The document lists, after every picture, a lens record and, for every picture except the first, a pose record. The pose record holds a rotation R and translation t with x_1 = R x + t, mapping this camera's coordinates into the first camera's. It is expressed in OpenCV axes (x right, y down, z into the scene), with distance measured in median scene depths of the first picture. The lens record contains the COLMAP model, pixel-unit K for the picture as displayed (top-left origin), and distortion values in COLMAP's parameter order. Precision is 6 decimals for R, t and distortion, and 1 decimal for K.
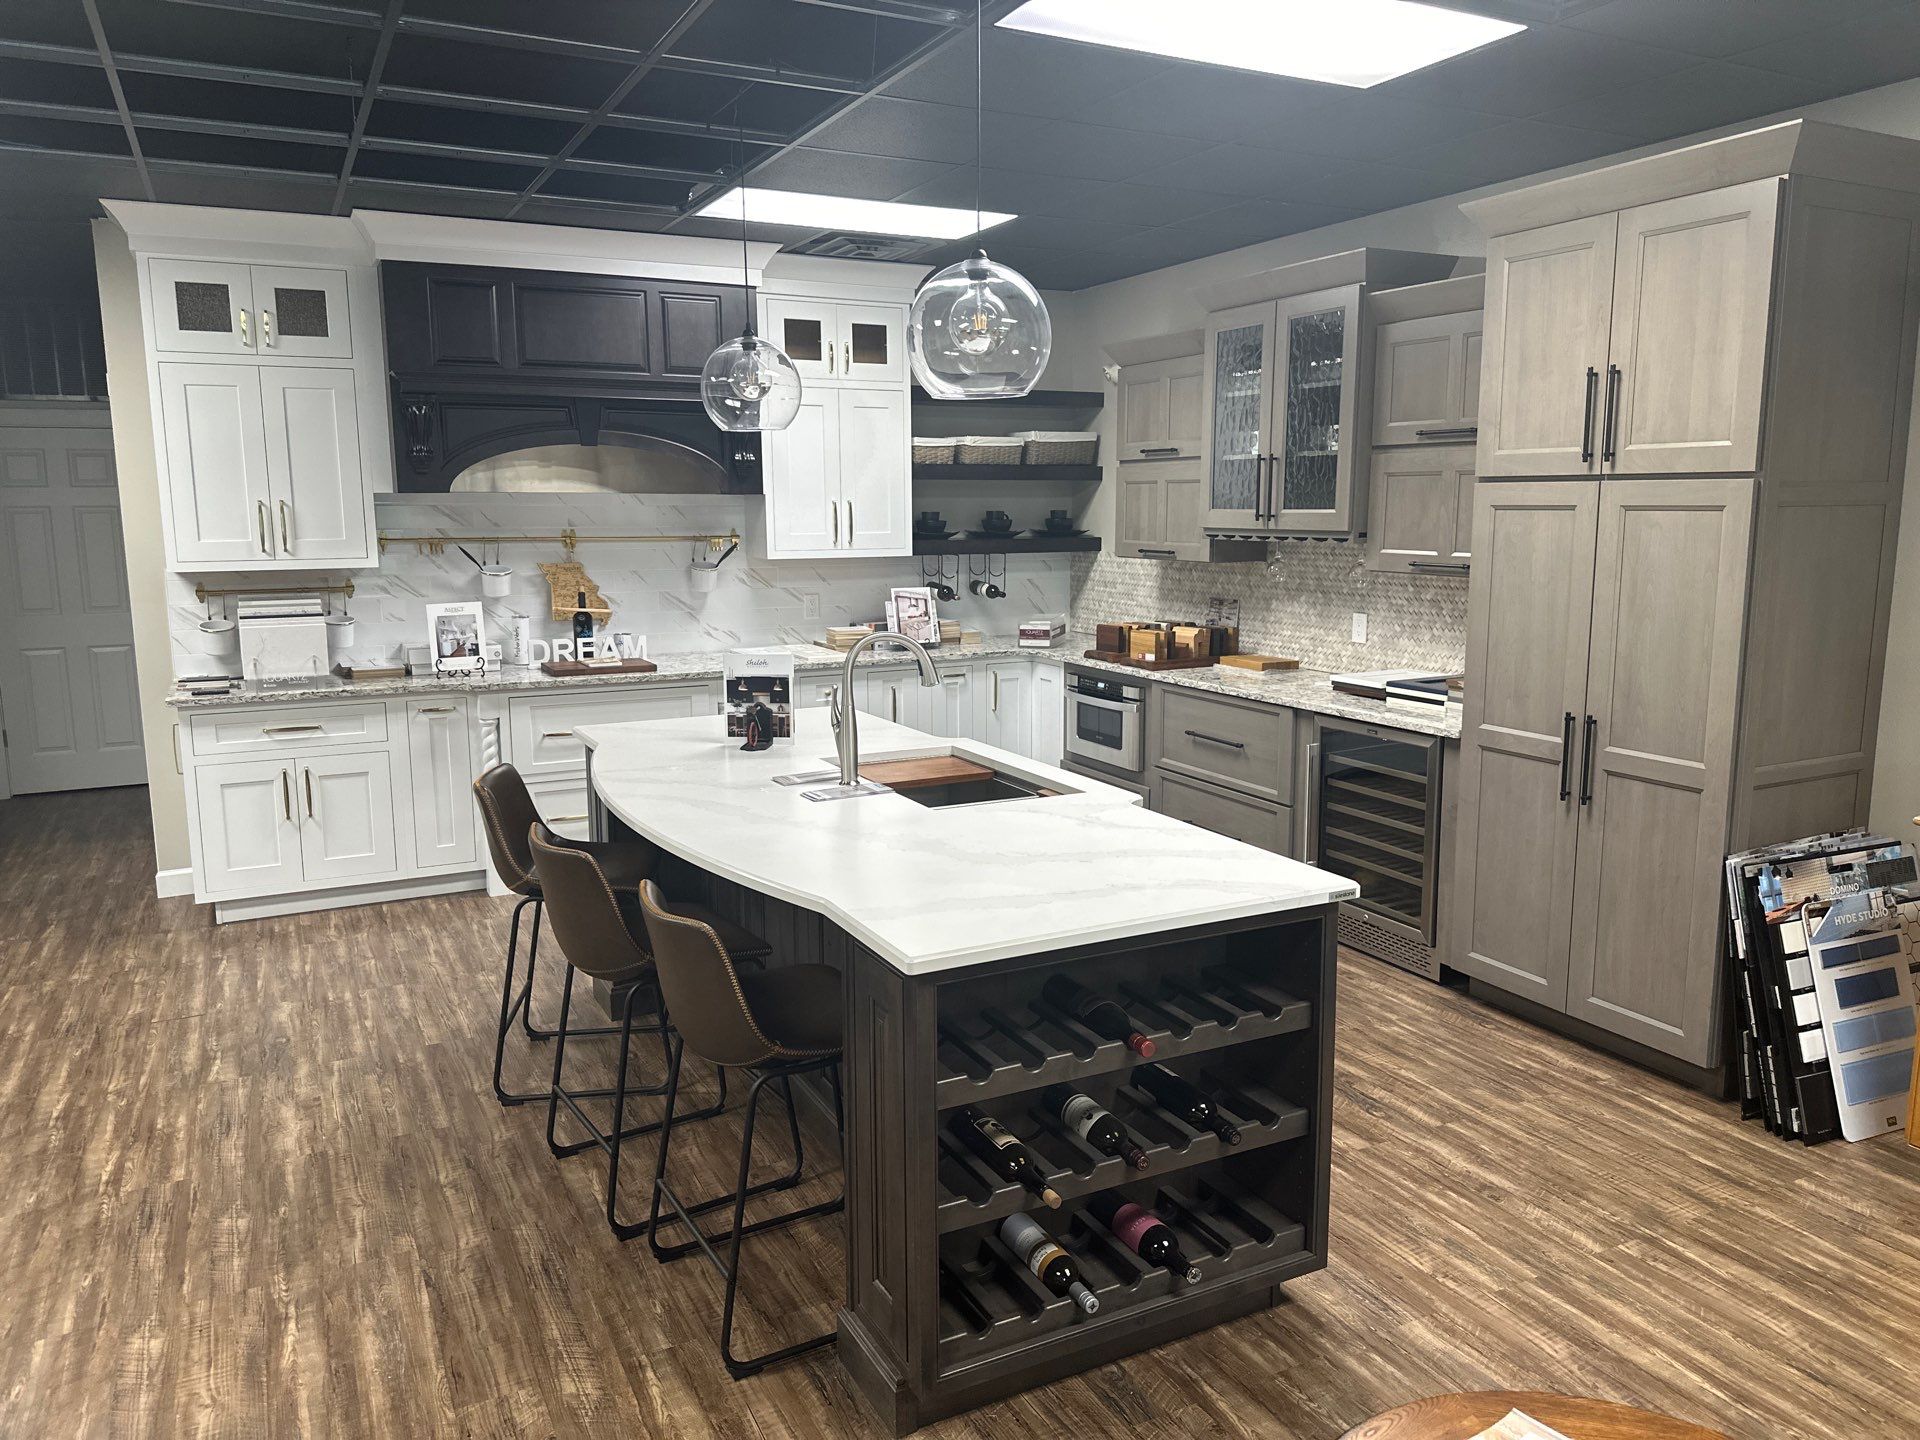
lens RADIAL K [[1331.3, 0, 960.0], [0, 1331.3, 720.0], [0, 0, 1]] dist [0.084868, -0.110312]
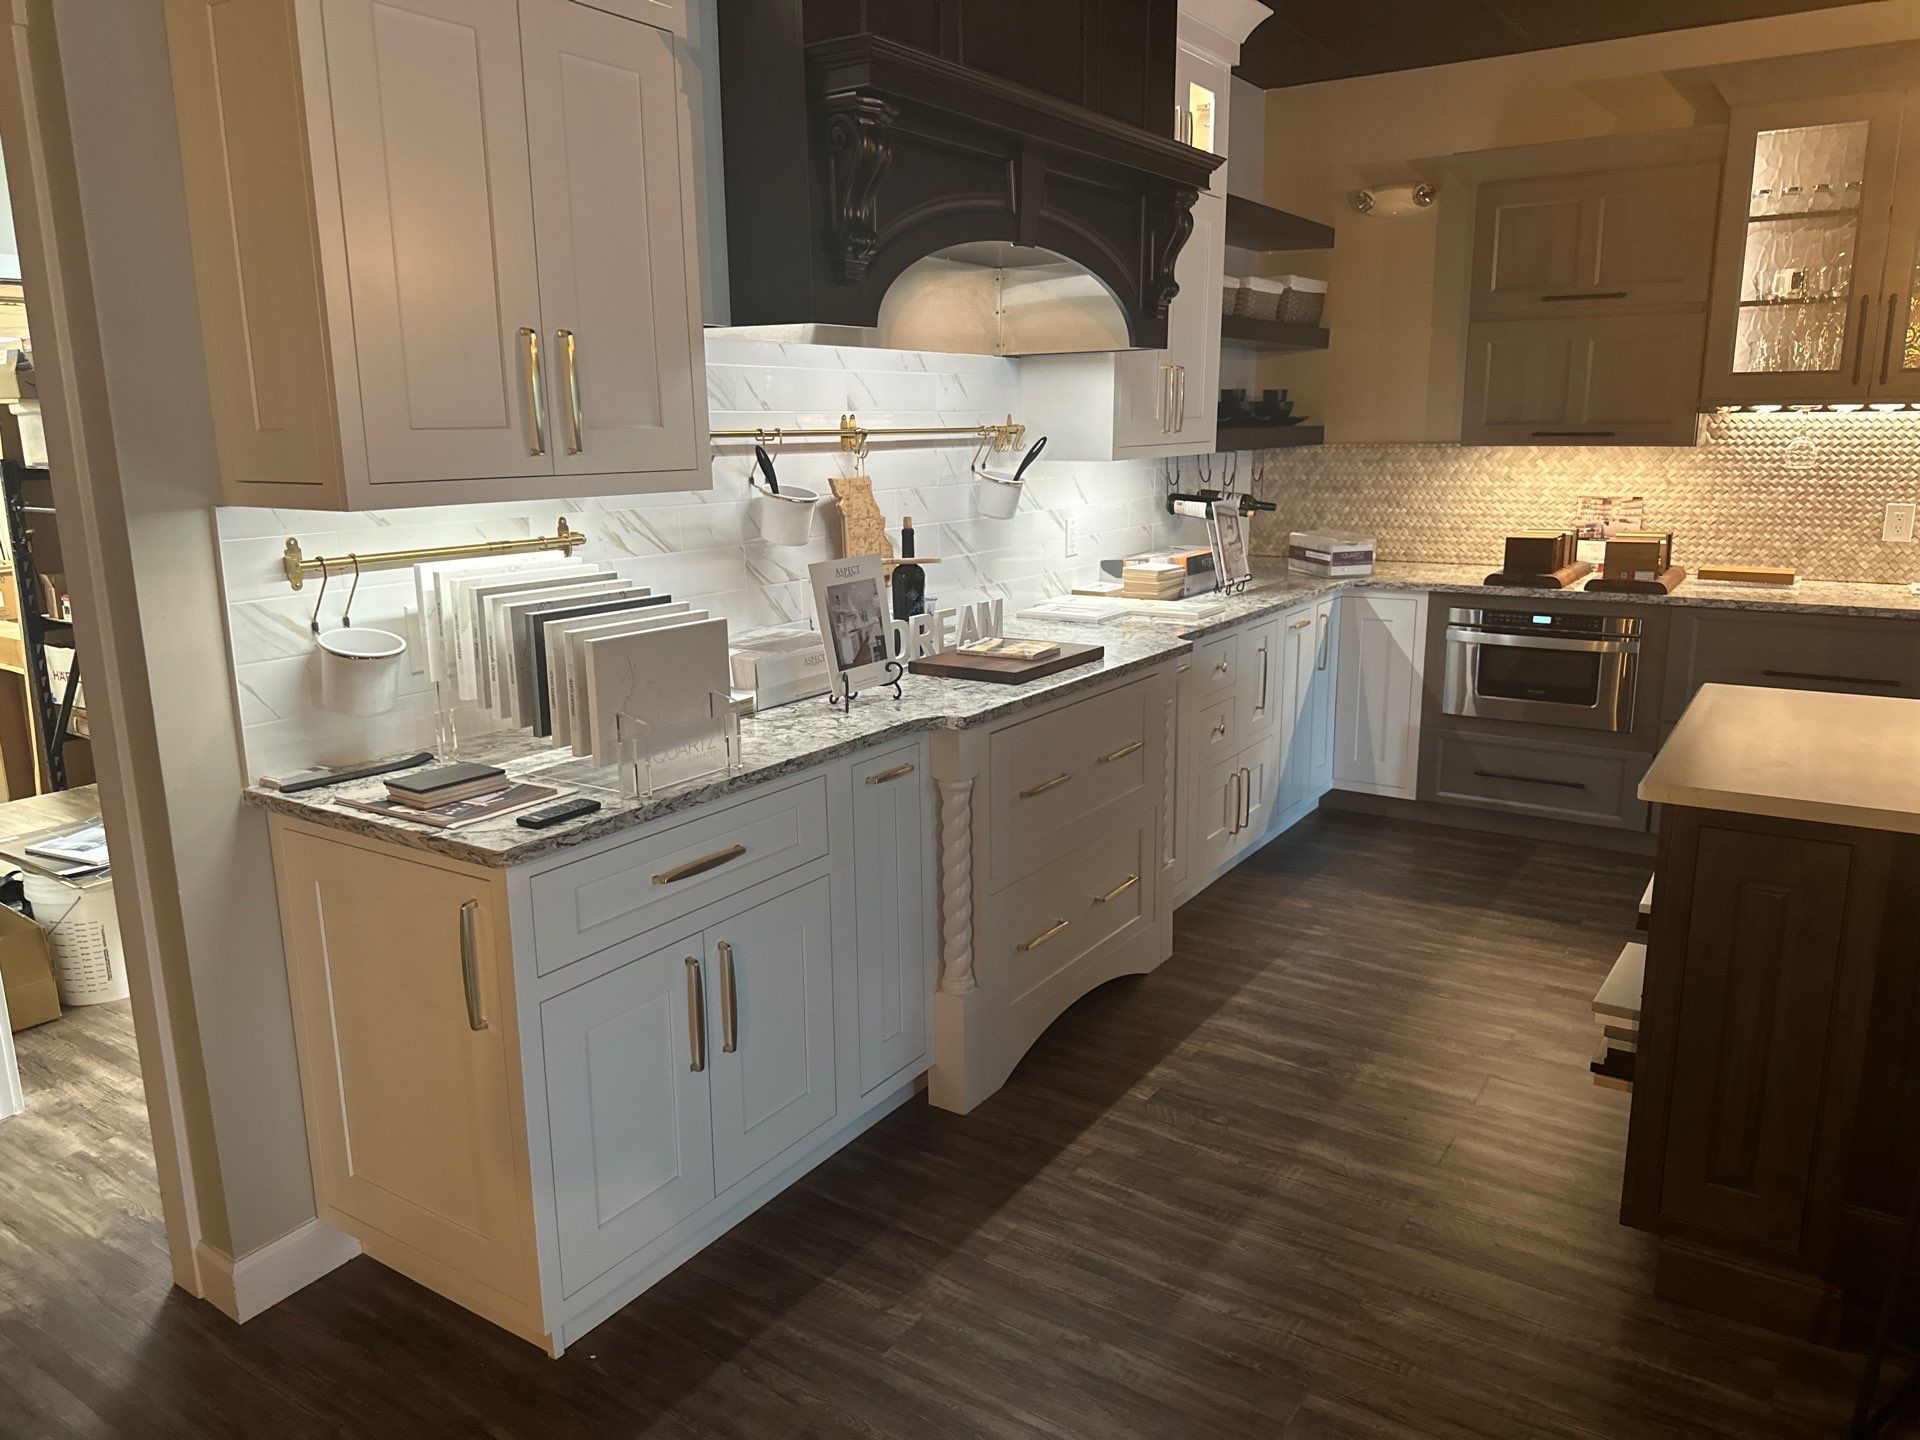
lens RADIAL K [[1368.2, 0, 994.5], [0, 1368.2, 700.8], [0, 0, 1]] dist [0.213753, -0.333755]
pose [[0.861678, -0.106779, 0.496094, -0.547709], [0.087839, 0.994239, 0.061430, -0.056563], [-0.499795, -0.009356, 0.866093, 0.490651]]
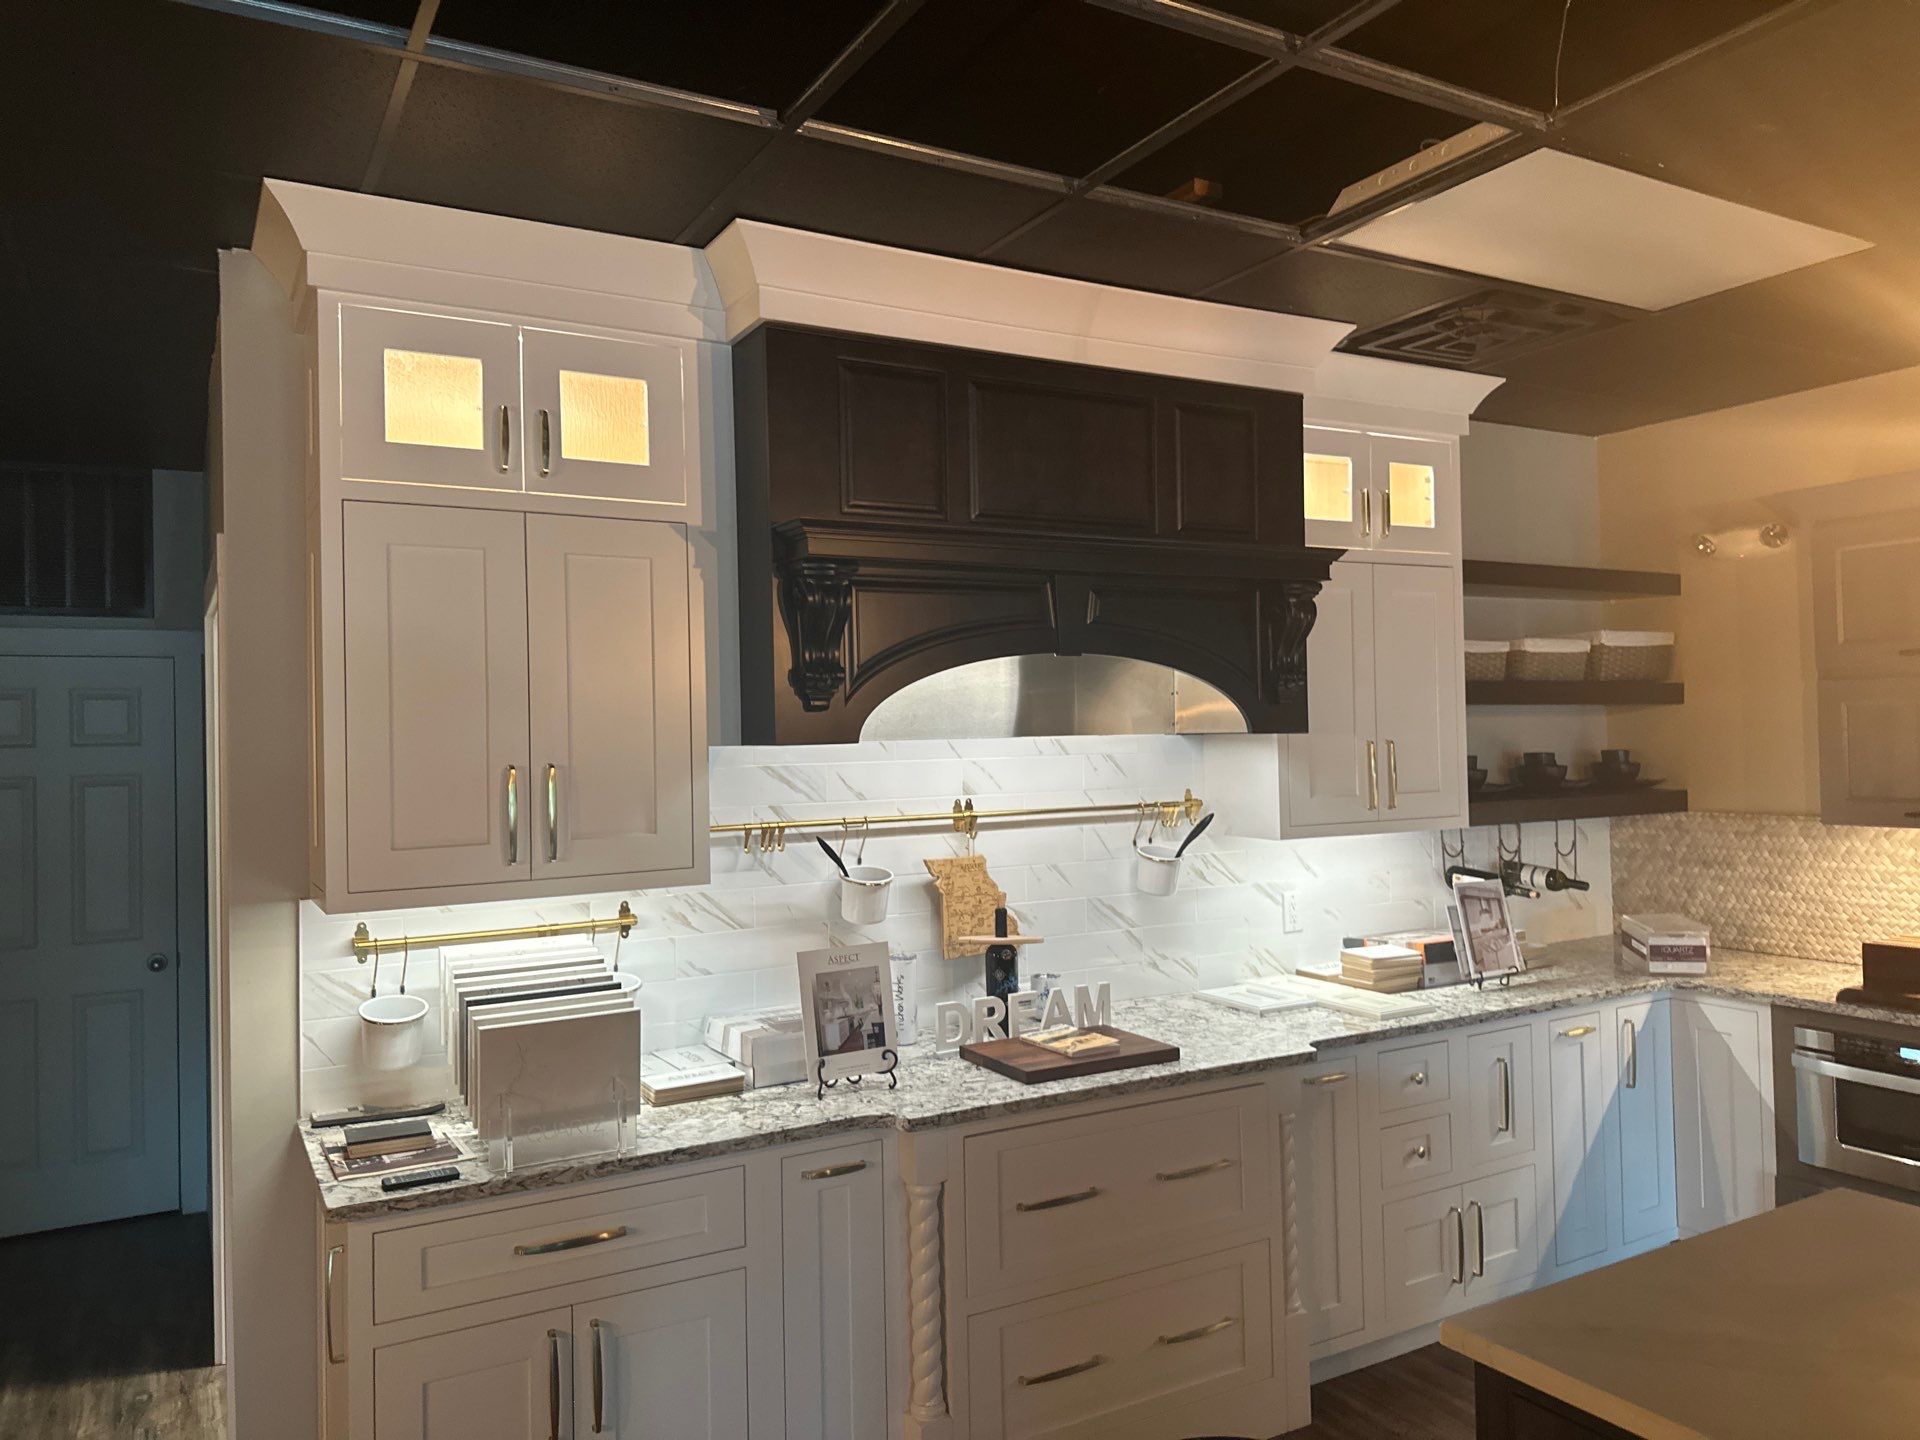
lens RADIAL K [[1359.6, 0, 959.9], [0, 1359.6, 709.4], [0, 0, 1]] dist [0.077814, -0.111767]
pose [[0.998911, -0.016548, 0.043633, -0.325856], [0.024278, 0.982798, -0.183079, -0.073947], [-0.039853, 0.183939, 0.982129, 0.421447]]
